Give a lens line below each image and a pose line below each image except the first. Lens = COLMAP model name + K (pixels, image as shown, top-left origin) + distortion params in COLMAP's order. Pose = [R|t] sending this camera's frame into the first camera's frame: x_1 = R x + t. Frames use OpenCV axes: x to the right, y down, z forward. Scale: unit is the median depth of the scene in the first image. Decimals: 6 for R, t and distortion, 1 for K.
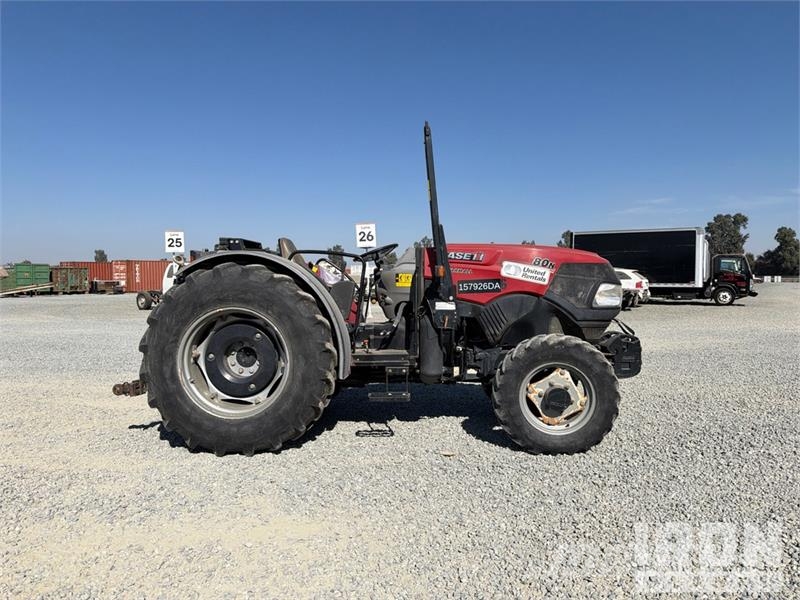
lens RADIAL K [[553.1, 0, 400.0], [0, 553.1, 300.0], [0, 0, 1]] dist [0.063307, -0.000371]
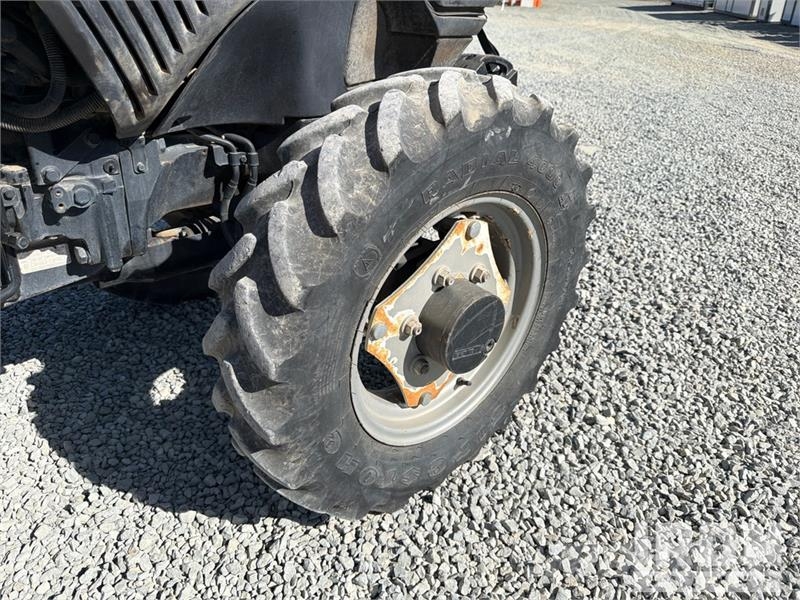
lens RADIAL K [[553.1, 0, 400.0], [0, 553.1, 300.0], [0, 0, 1]] dist [0.063307, -0.000371]
pose [[0.703489, -0.307347, 0.640813, 0.084621], [-0.012203, 0.896300, 0.443280, 0.041071], [-0.710602, -0.319662, 0.626787, 0.802279]]
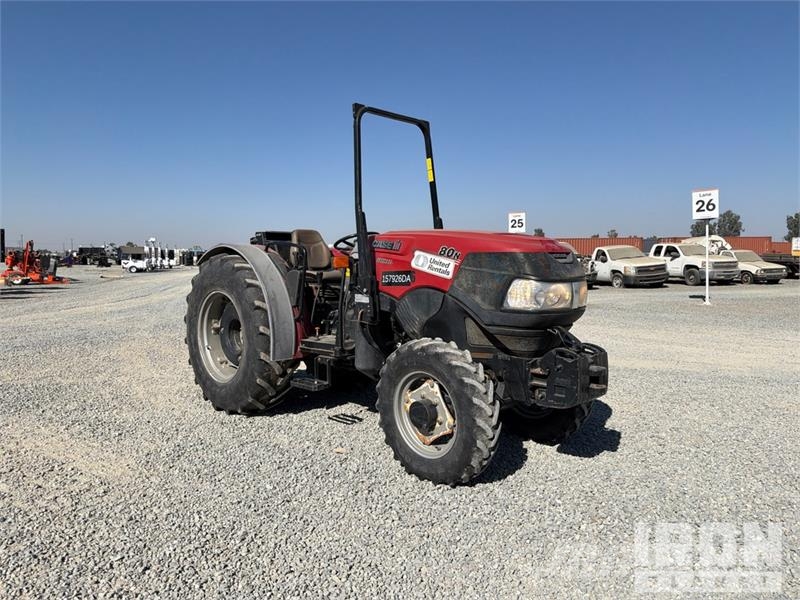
lens RADIAL K [[553.1, 0, 400.0], [0, 553.1, 300.0], [0, 0, 1]] dist [0.063307, -0.000371]
pose [[0.752247, 0.050904, -0.656912, 0.753023], [-0.022736, 0.998423, 0.051332, -0.036705], [0.658489, -0.023679, 0.752218, 0.324414]]
